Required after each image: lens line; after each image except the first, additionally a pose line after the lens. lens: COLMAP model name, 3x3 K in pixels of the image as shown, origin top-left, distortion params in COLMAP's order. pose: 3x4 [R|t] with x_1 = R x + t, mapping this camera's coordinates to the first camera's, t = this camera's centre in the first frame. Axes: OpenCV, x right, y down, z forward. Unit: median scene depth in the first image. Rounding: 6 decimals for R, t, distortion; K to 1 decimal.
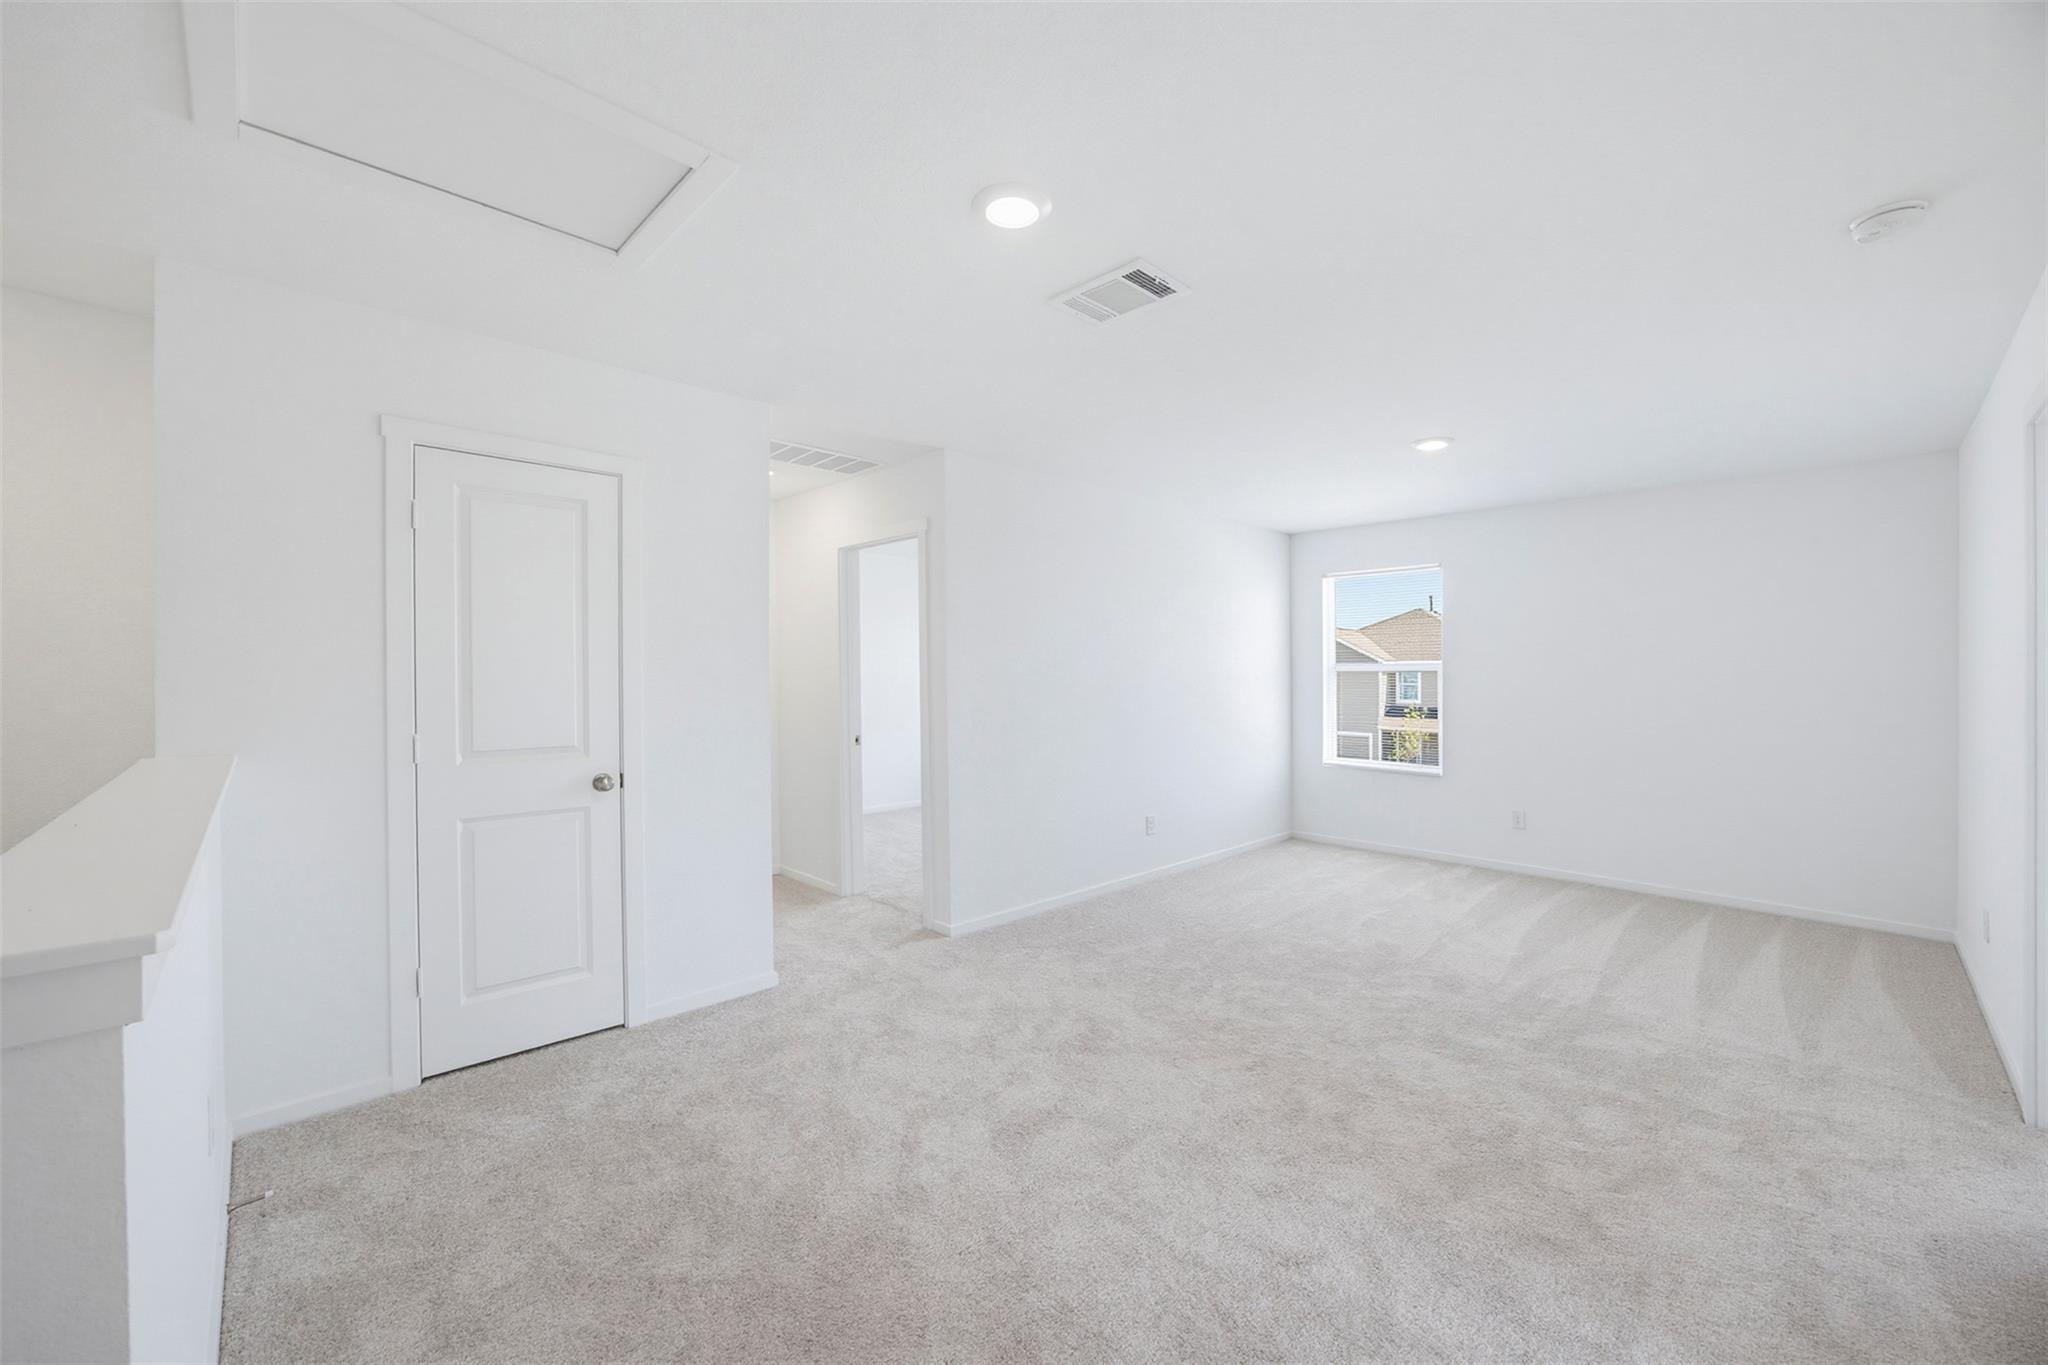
lens RADIAL K [[808.1, 0, 1033.2], [0, 808.1, 670.0], [0, 0, 1]] dist [0.001057, 0.000243]
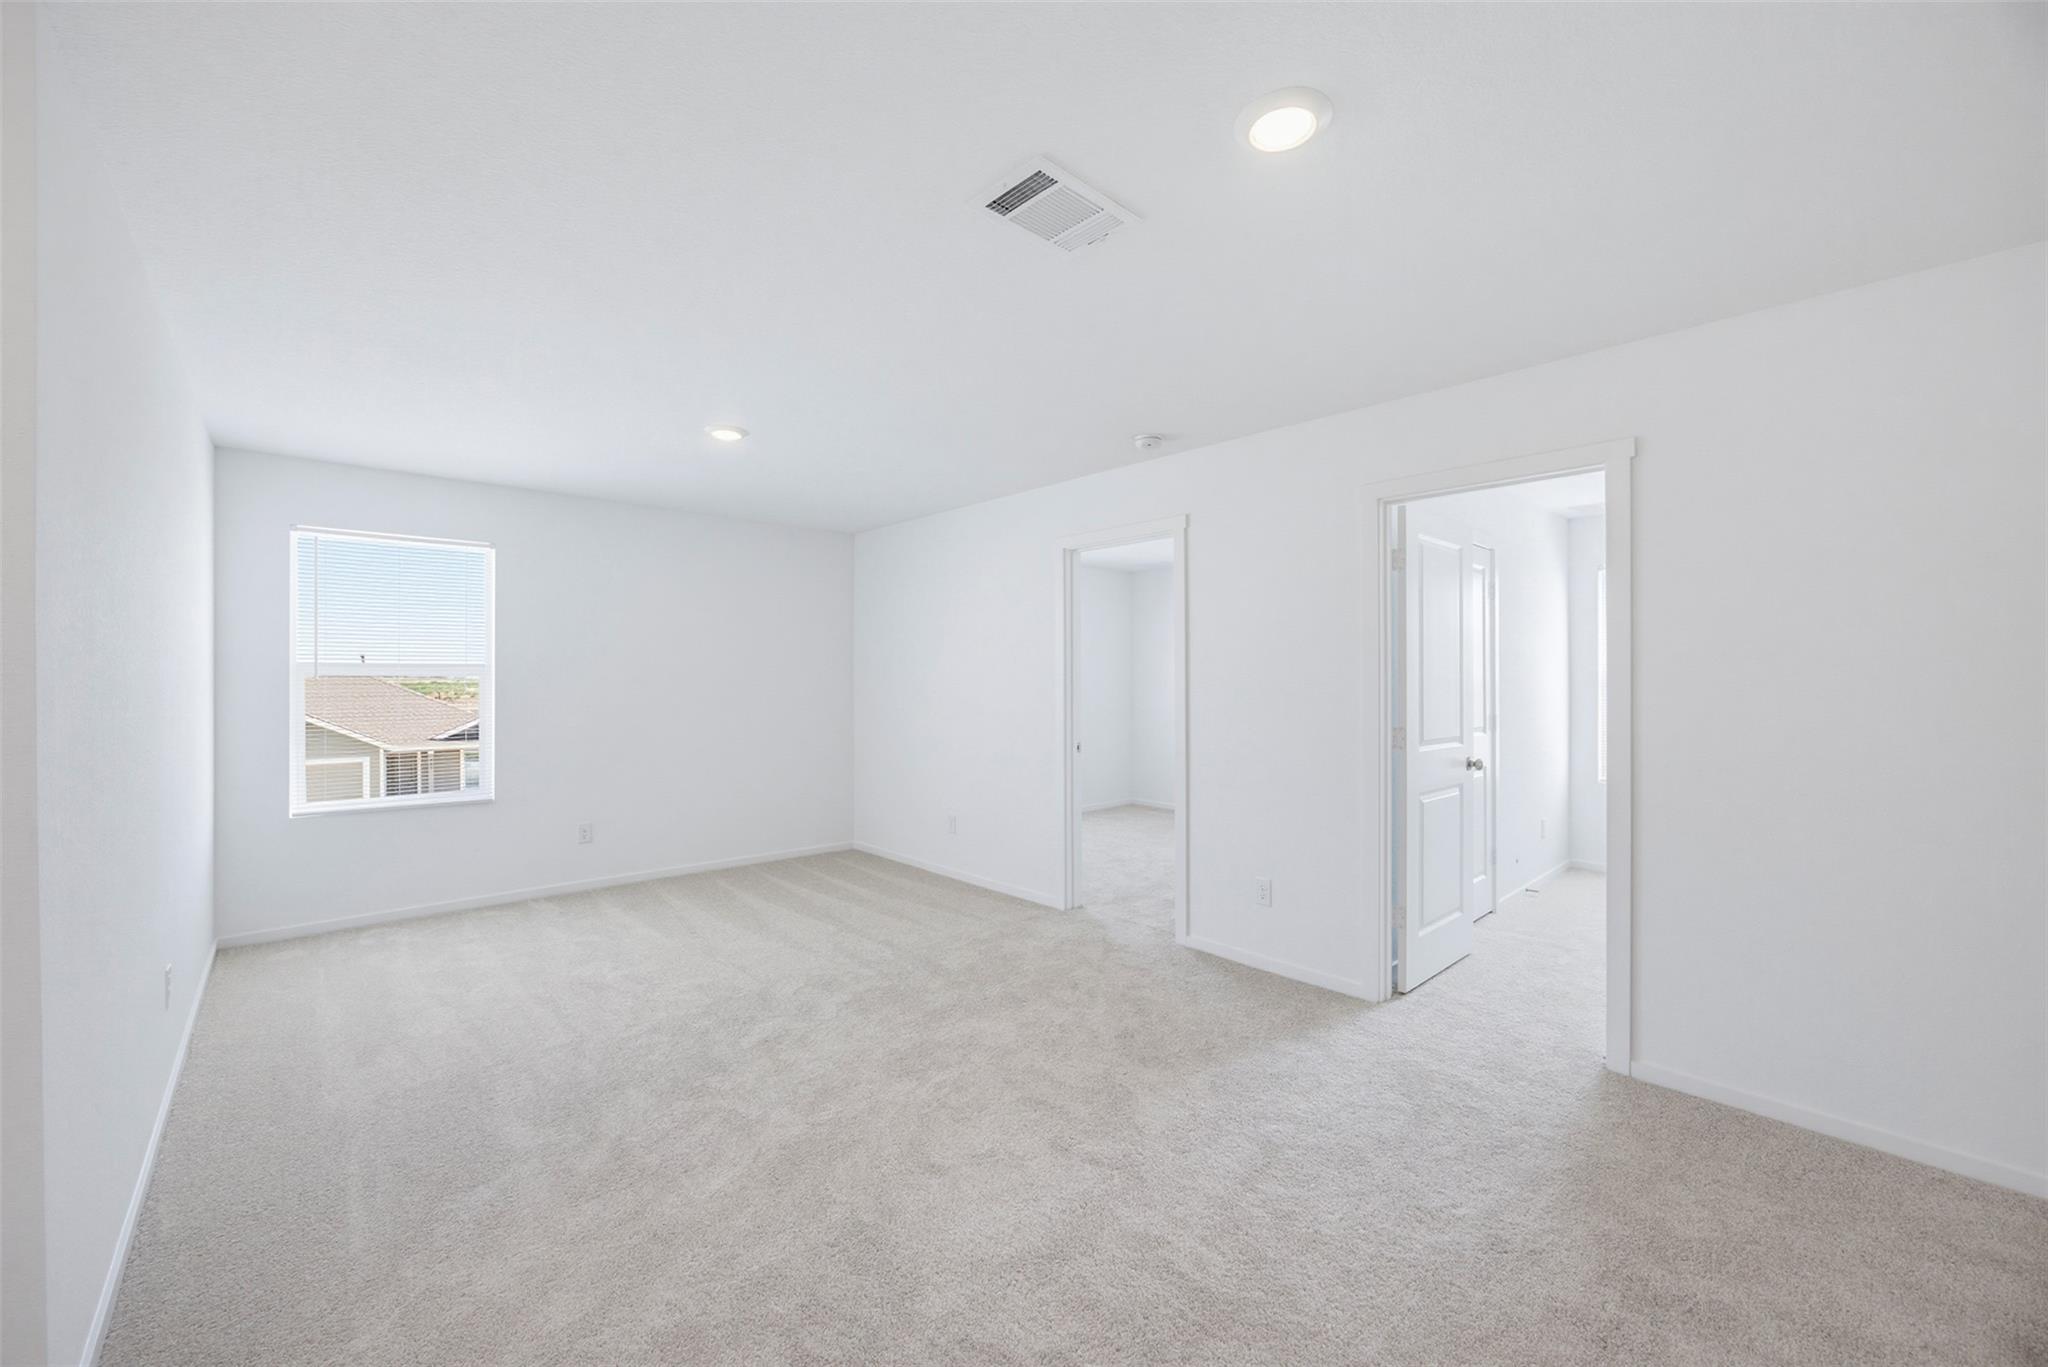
lens RADIAL K [[808.1, 0, 1033.2], [0, 808.1, 671.0], [0, 0, 1]] dist [0.001057, 0.000243]
pose [[0.037285, 0.009080, 0.999263, -0.295421], [-0.007289, 0.999935, -0.008814, 0.002273], [-0.999278, -0.006955, 0.037349, 0.419783]]
